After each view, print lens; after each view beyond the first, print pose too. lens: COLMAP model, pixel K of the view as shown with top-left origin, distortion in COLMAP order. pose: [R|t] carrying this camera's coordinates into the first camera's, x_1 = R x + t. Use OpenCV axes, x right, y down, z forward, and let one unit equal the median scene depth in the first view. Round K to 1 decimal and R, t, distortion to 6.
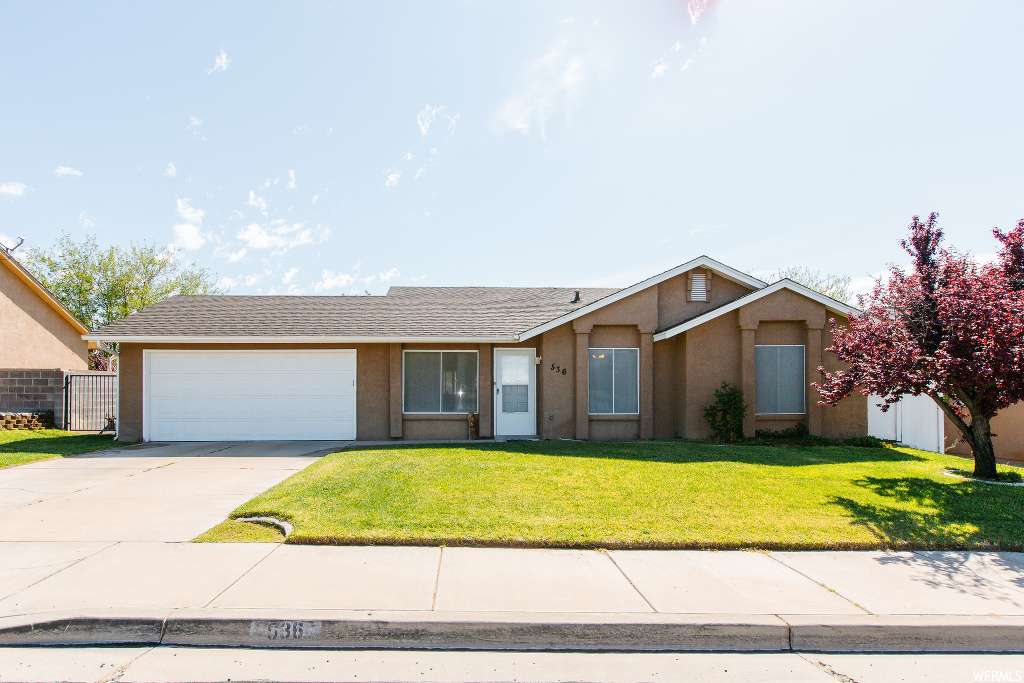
lens RADIAL K [[511.4, 0, 511.2], [0, 511.4, 393.4], [0, 0, 1]] dist [-0.000628, -0.000496]
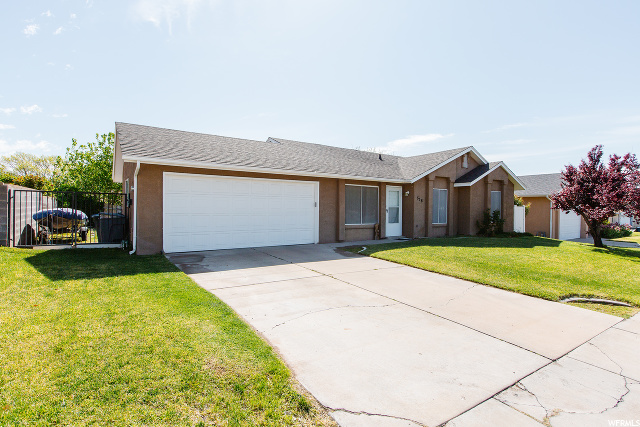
lens RADIAL K [[315.5, 0, 317.6], [0, 315.5, 212.0], [0, 0, 1]] dist [-0.002348, -0.000495]
pose [[0.846196, 0.005869, 0.532840, -0.792605], [-0.009423, 0.999948, 0.003951, -0.002569], [-0.532789, -0.008365, 0.846207, 0.234241]]
